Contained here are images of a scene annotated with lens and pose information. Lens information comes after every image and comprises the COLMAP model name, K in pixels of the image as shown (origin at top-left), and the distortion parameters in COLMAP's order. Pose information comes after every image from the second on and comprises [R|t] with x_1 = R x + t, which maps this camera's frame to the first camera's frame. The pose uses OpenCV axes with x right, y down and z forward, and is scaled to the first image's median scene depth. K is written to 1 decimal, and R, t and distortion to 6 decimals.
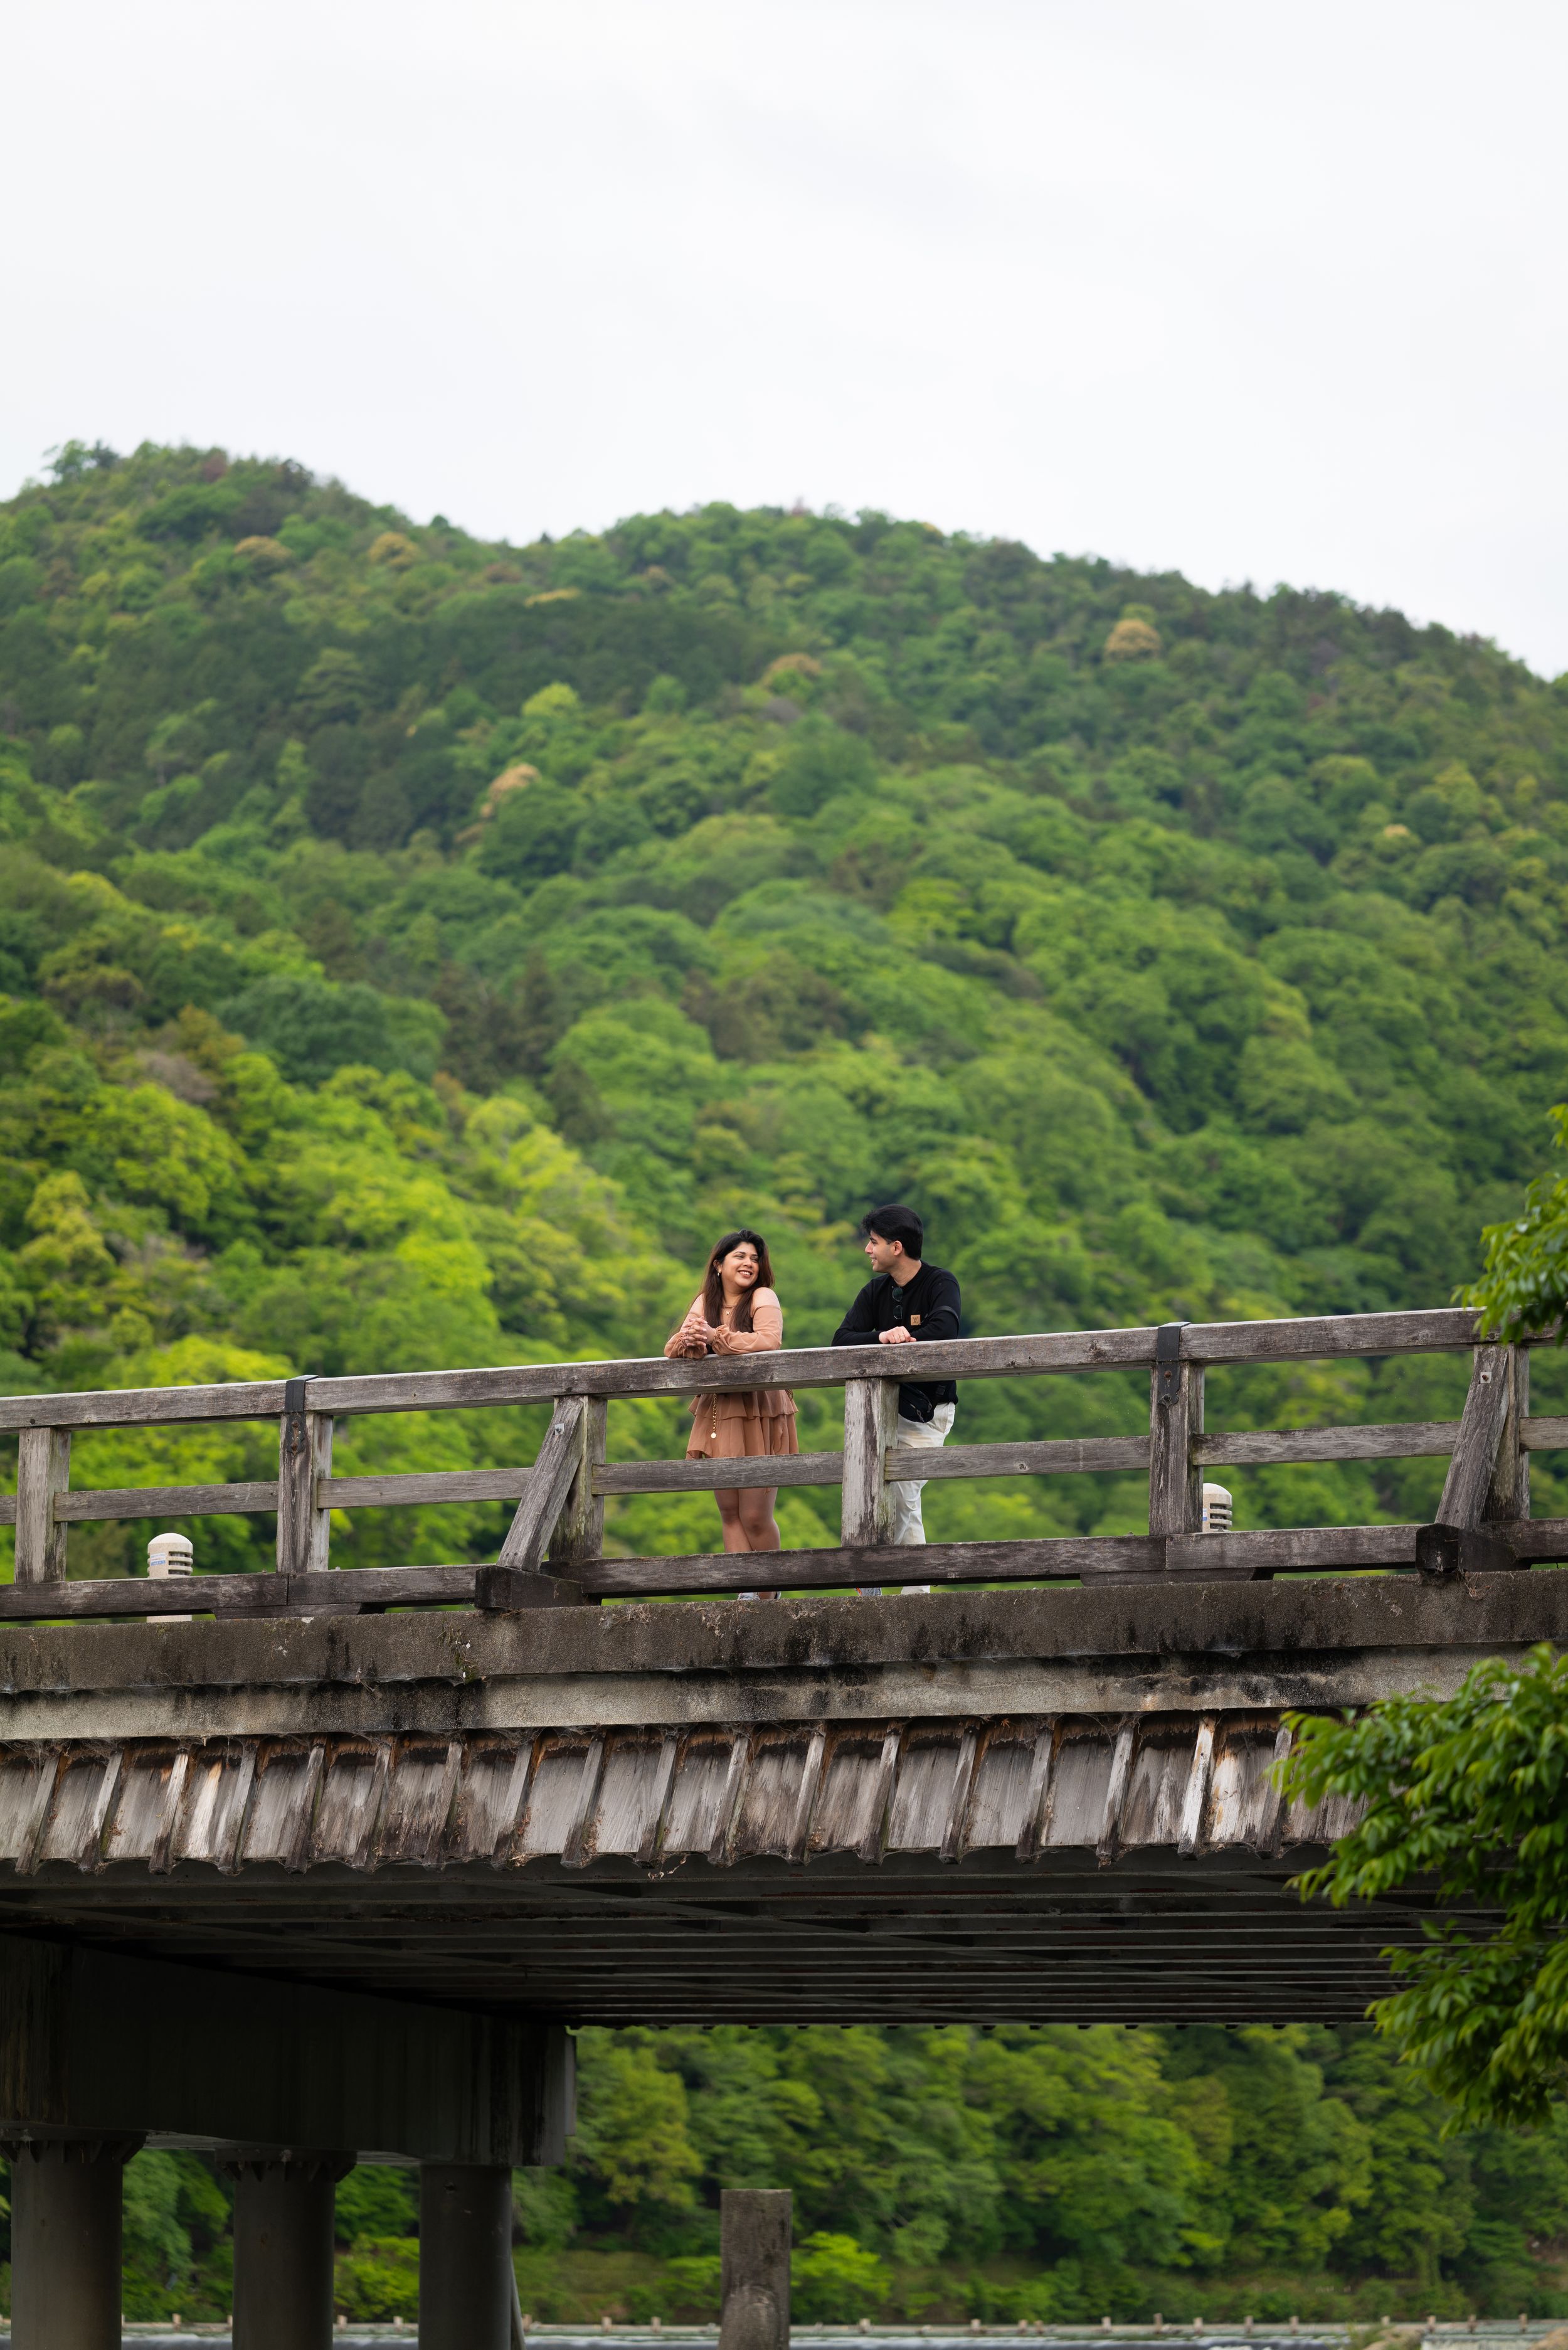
lens RADIAL K [[5858.7, 0, 784.0], [0, 5858.7, 1175.0], [0, 0, 1]] dist [0.033117, 0.179955]
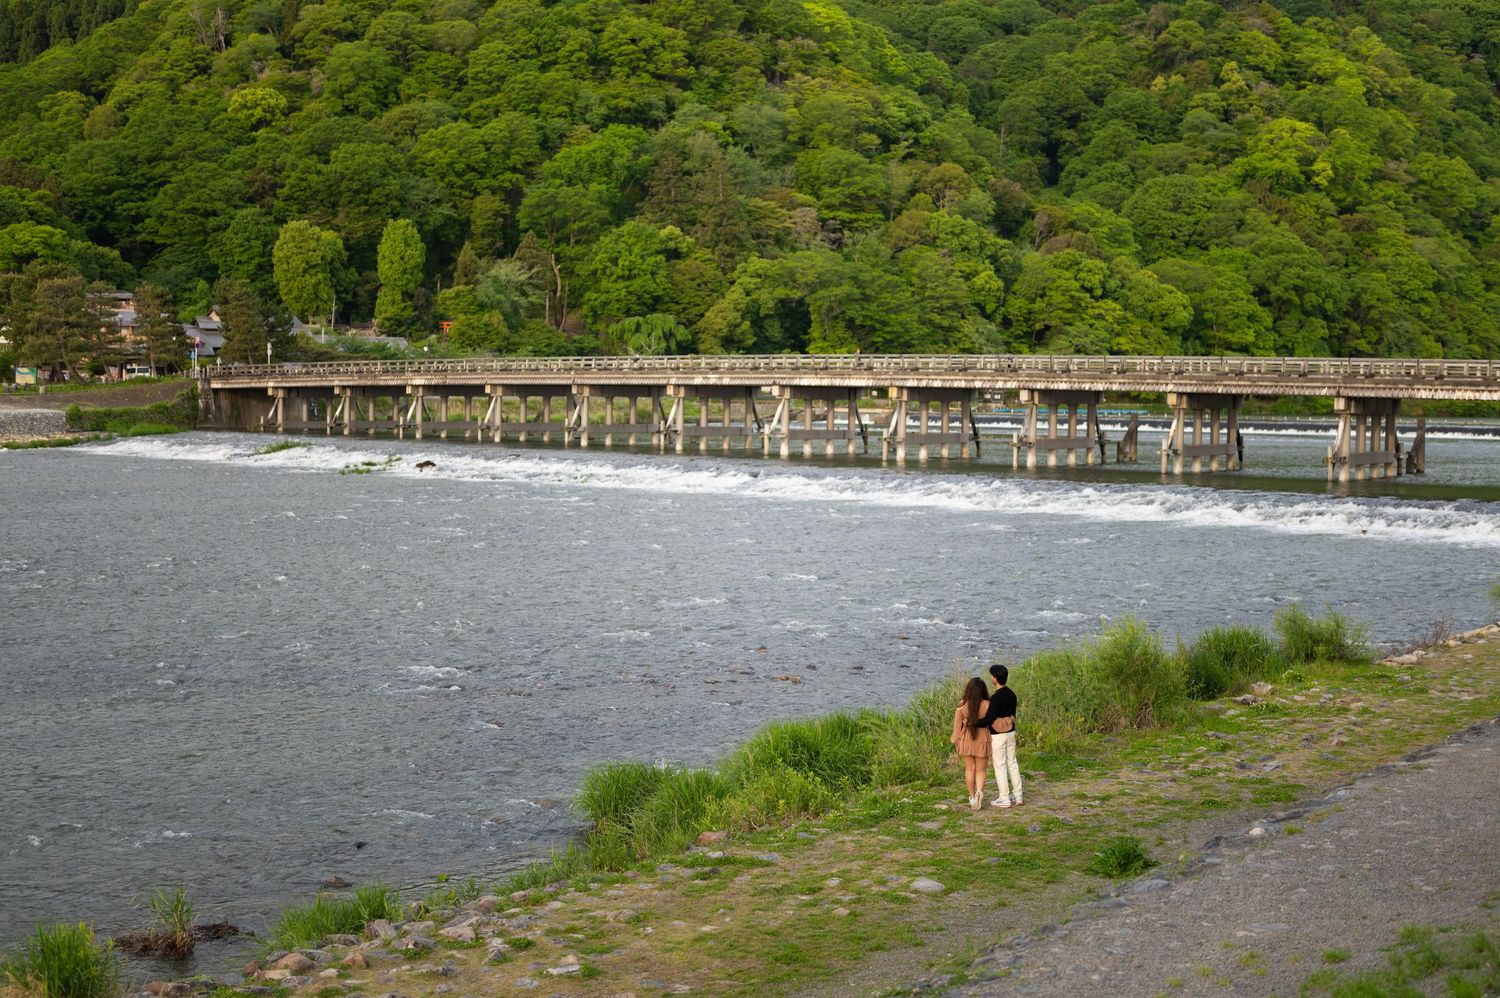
lens RADIAL K [[2017.4, 0, 750.0], [0, 2017.4, 499.0], [0, 0, 1]] dist [-0.001390, -0.136107]
pose [[0.956292, 0.029898, -0.290882, -0.044960], [0.040460, 0.971662, 0.232887, -0.034143], [0.289602, -0.234477, 0.927982, -0.158793]]
